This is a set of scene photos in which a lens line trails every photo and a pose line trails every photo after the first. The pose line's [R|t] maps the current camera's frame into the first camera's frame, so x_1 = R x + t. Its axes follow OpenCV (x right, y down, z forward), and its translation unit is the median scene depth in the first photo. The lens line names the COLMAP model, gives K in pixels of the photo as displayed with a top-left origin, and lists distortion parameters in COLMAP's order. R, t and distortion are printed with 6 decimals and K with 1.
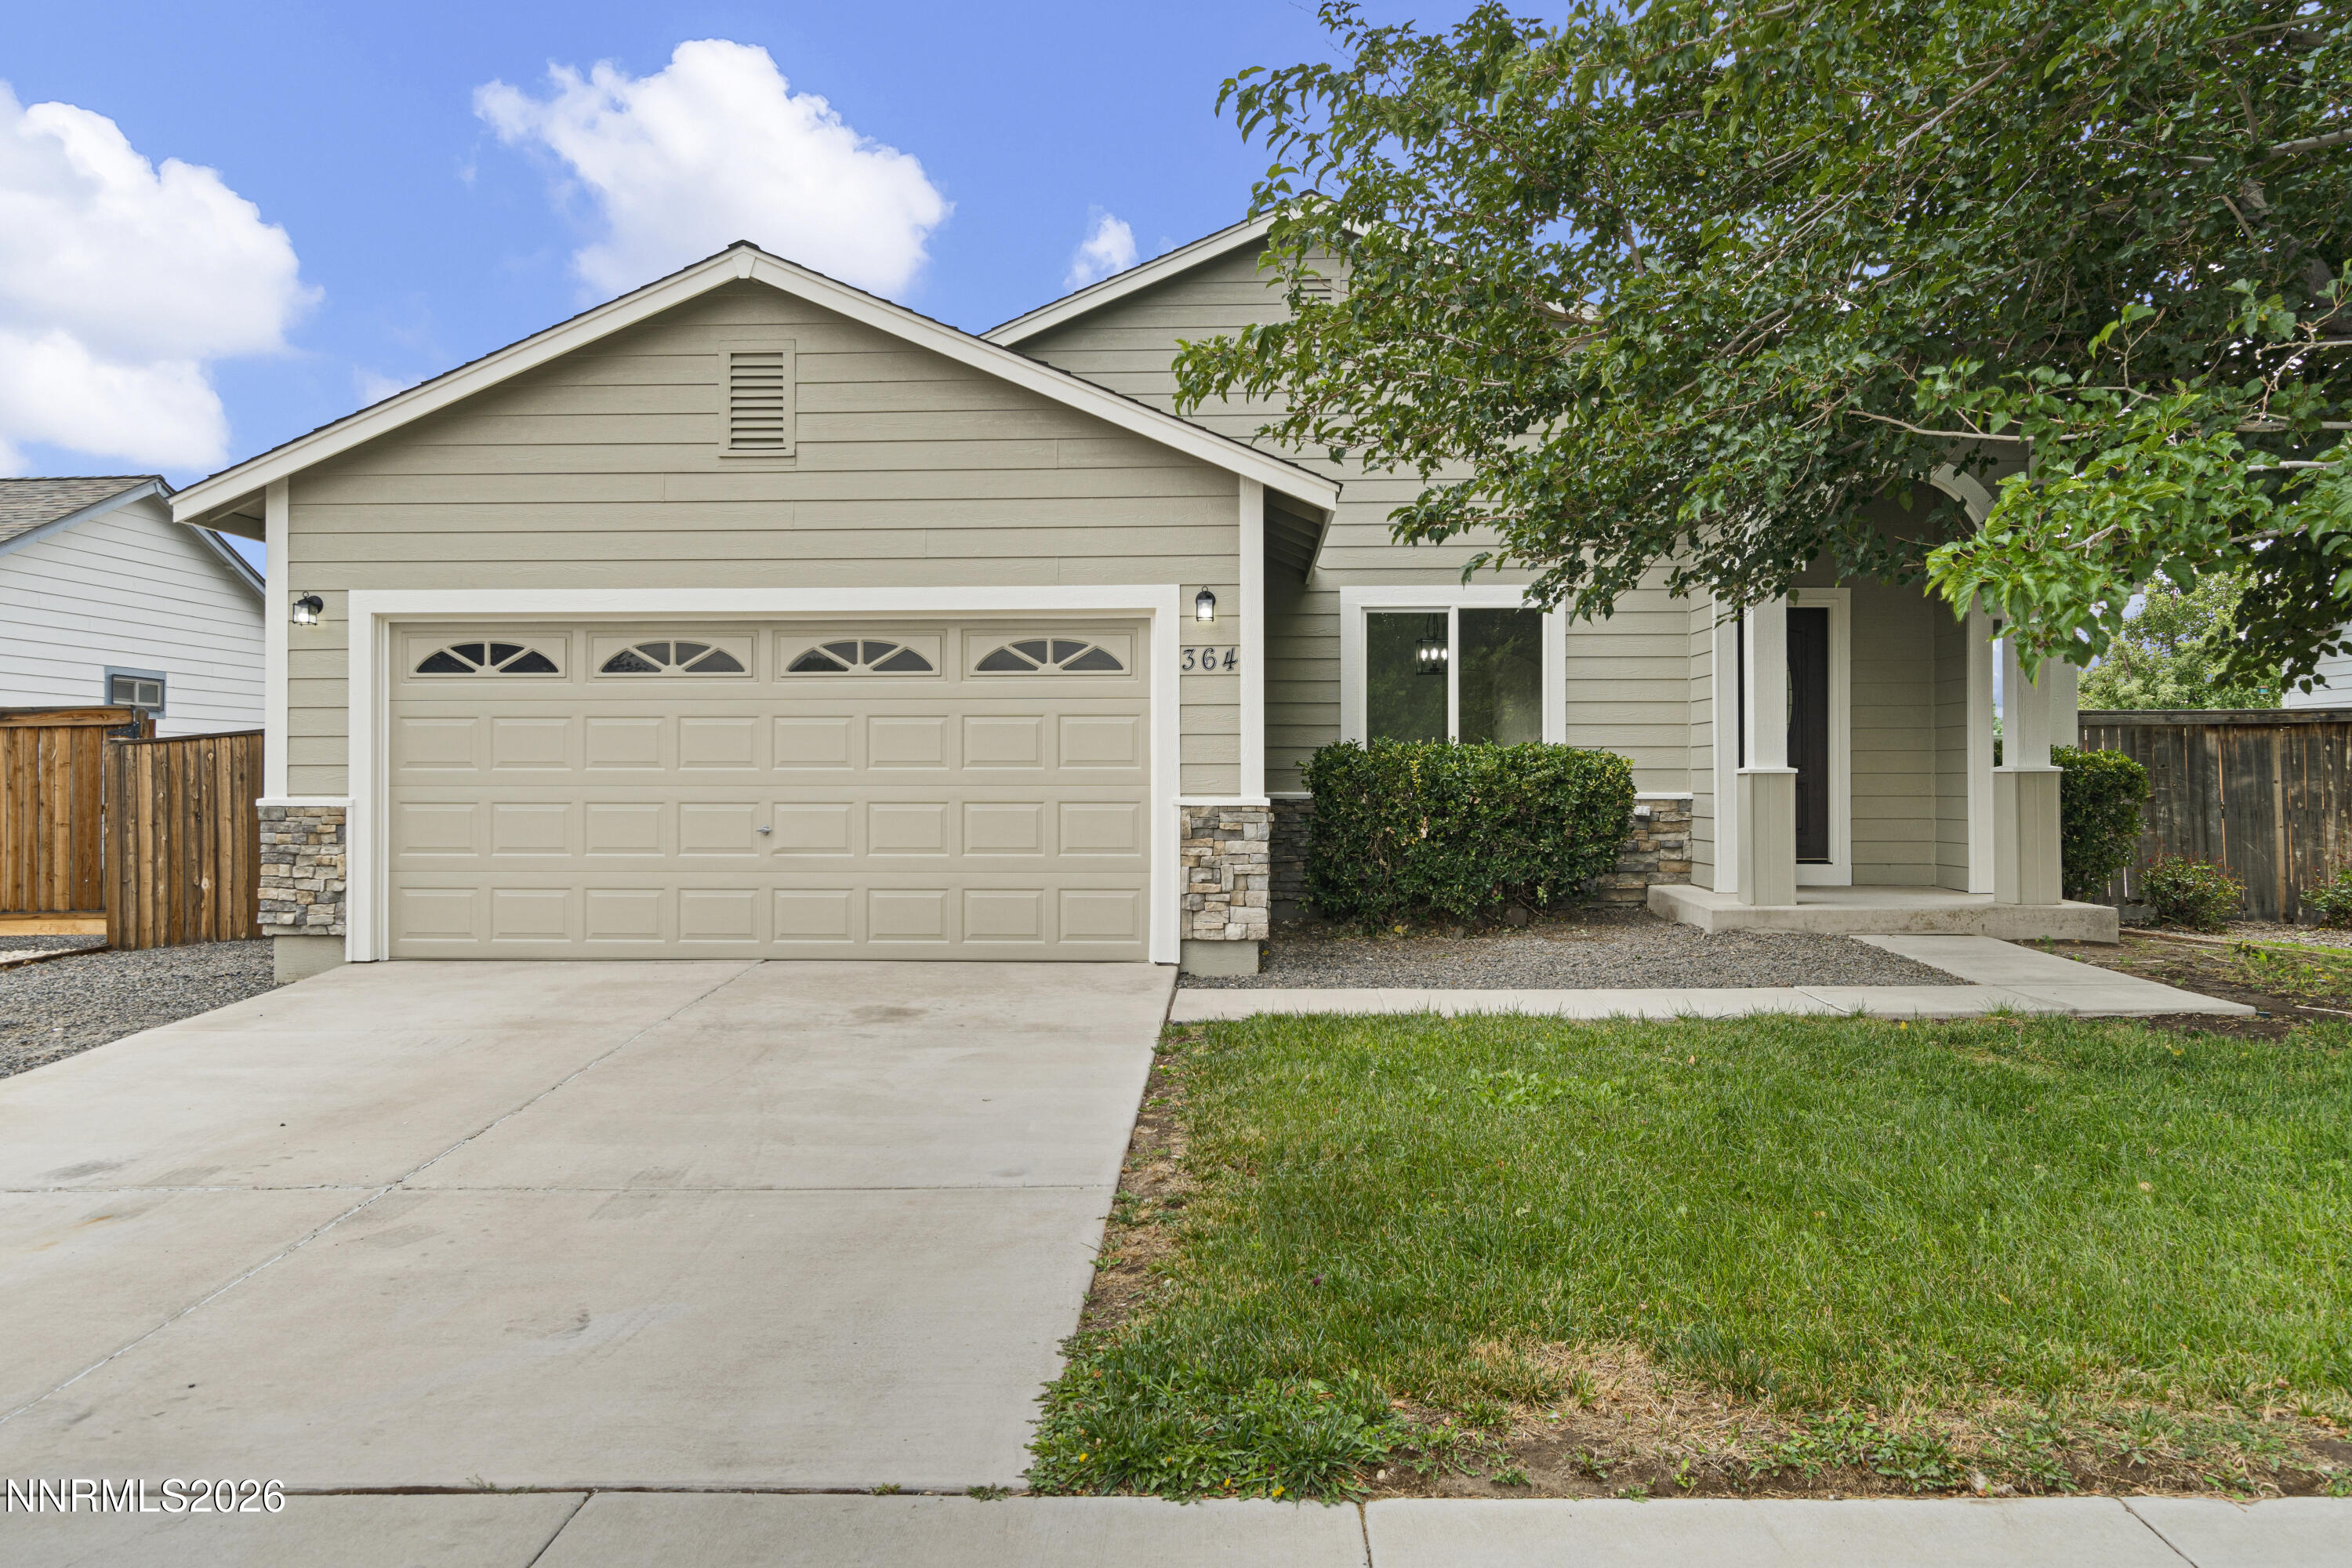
lens RADIAL K [[1780.8, 0, 1184.7], [0, 1780.8, 775.8], [0, 0, 1]] dist [-0.008097, 0.010202]
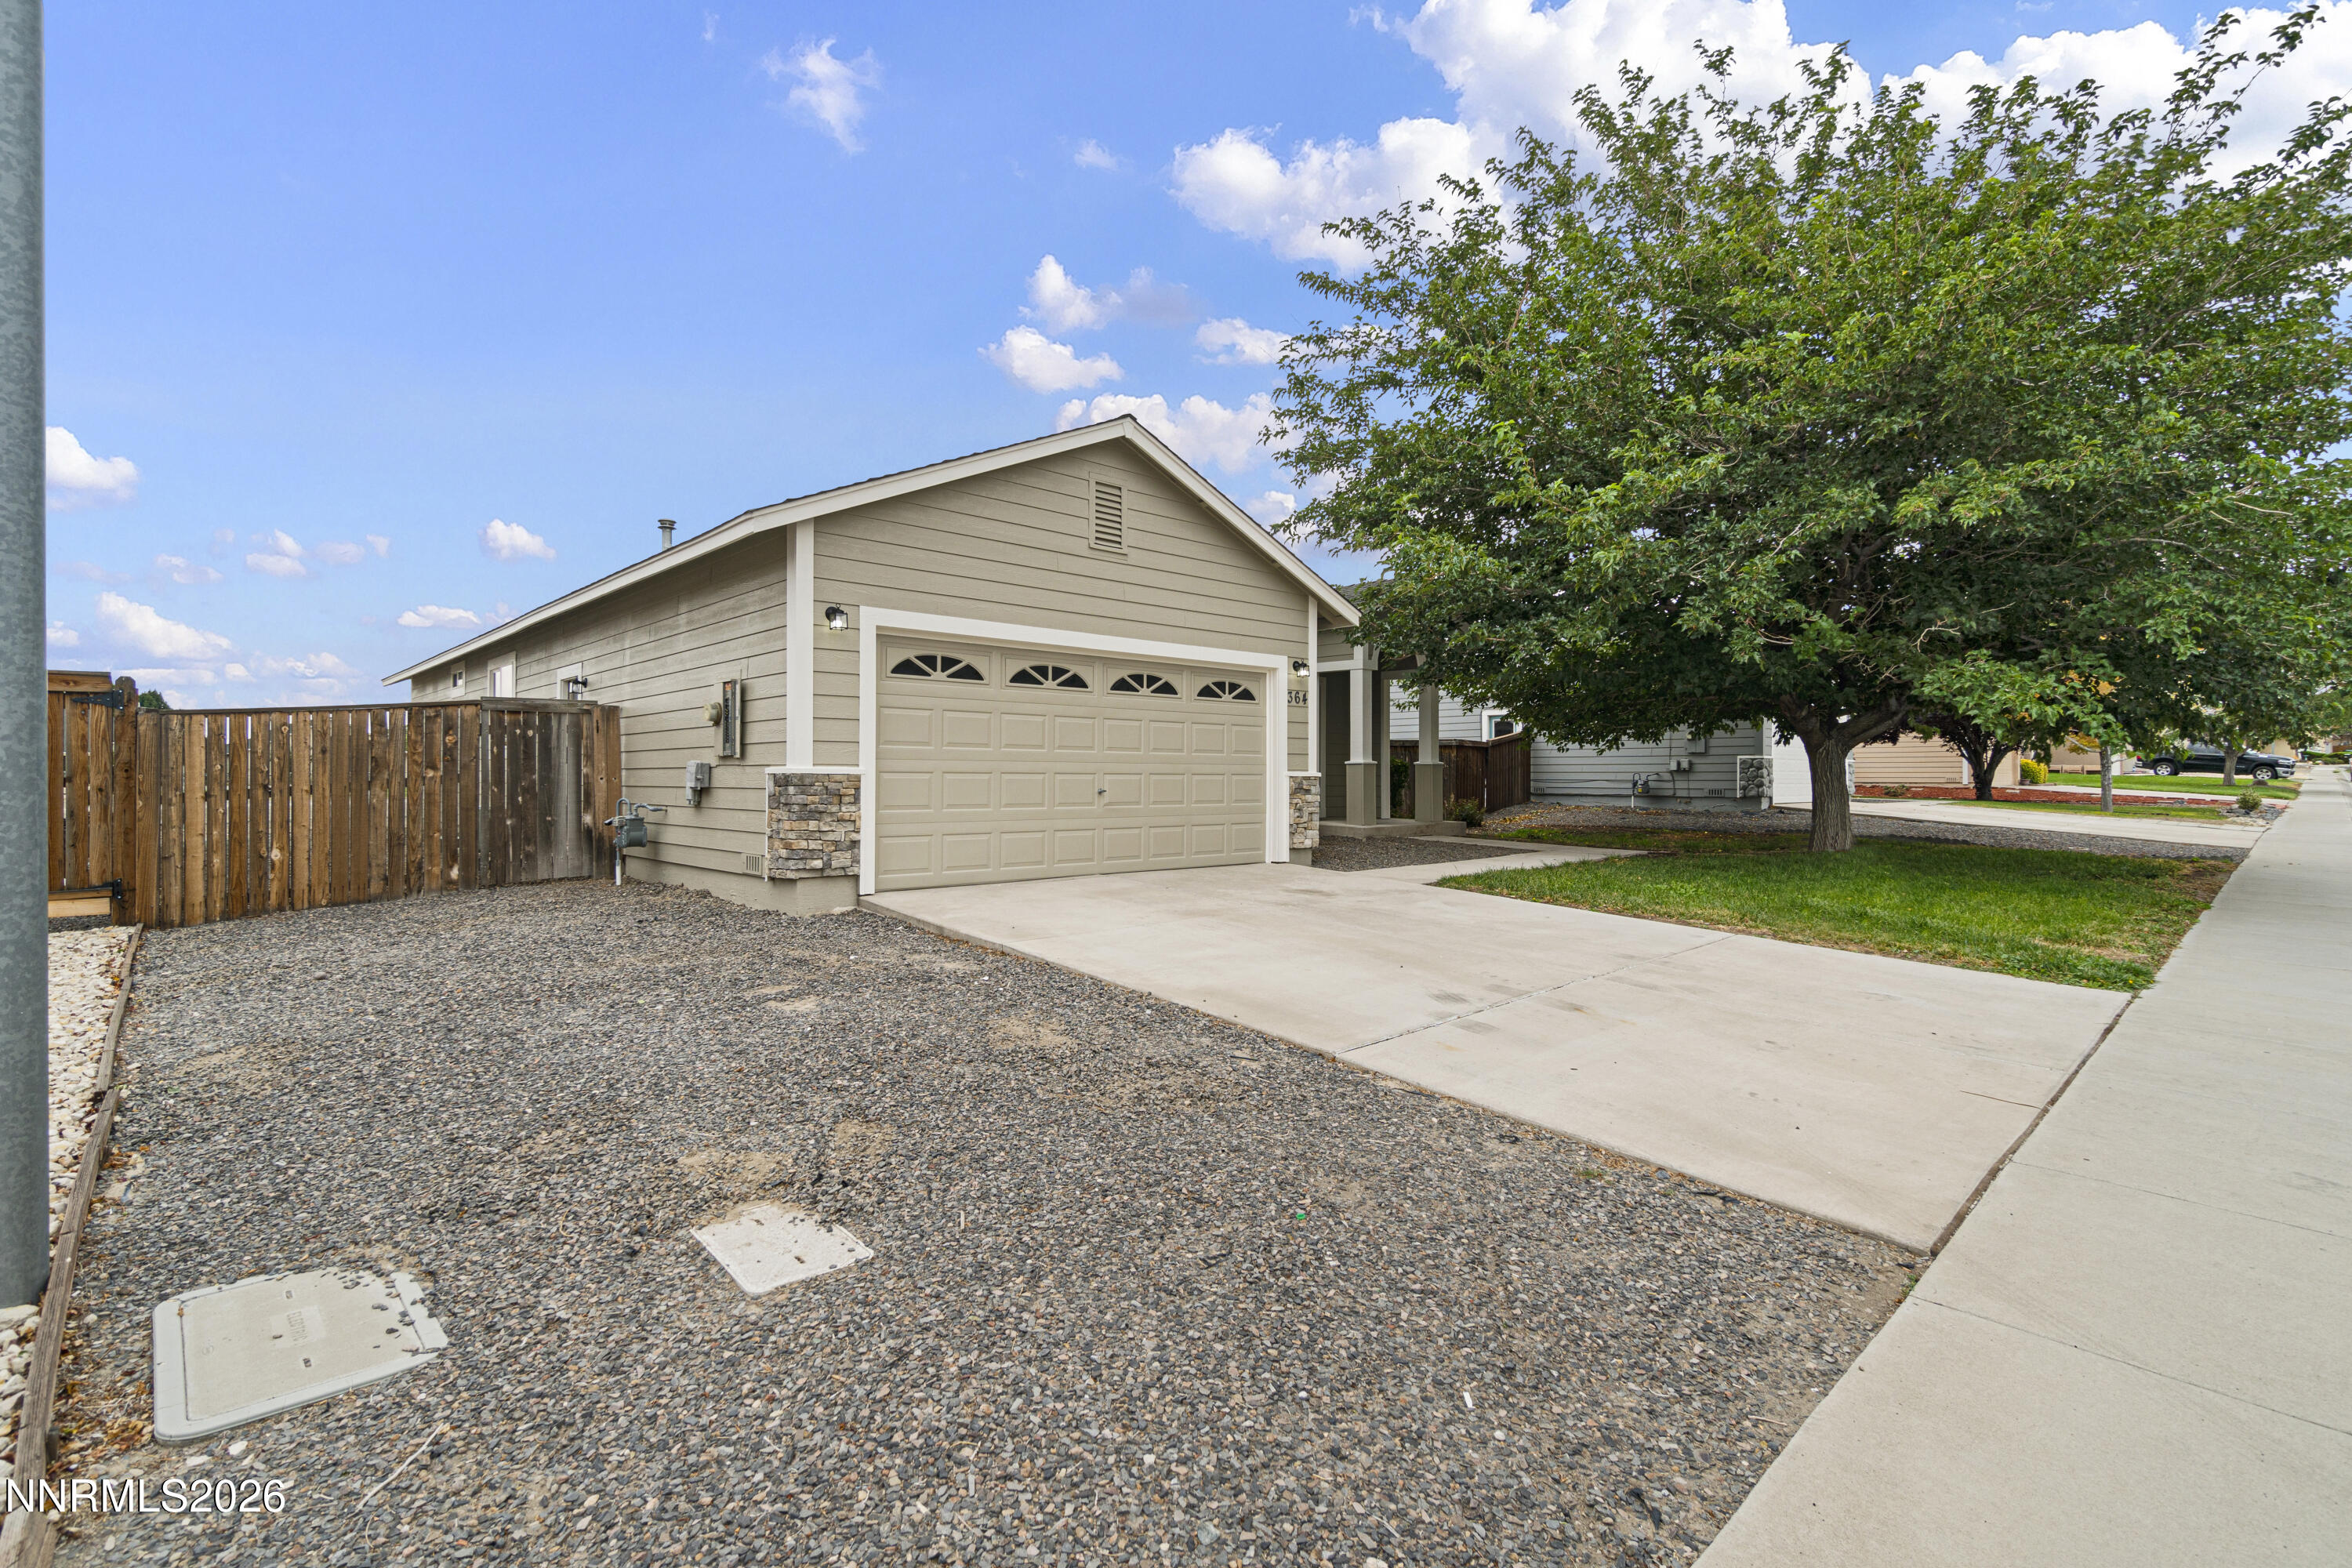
lens RADIAL K [[1076.3, 0, 1179.1], [0, 1076.3, 779.2], [0, 0, 1]] dist [-0.014196, 0.002688]
pose [[0.707384, 0.002652, 0.706824, -0.845838], [-0.007705, 0.999962, 0.003960, 0.015736], [-0.706787, -0.008247, 0.707378, 0.283753]]
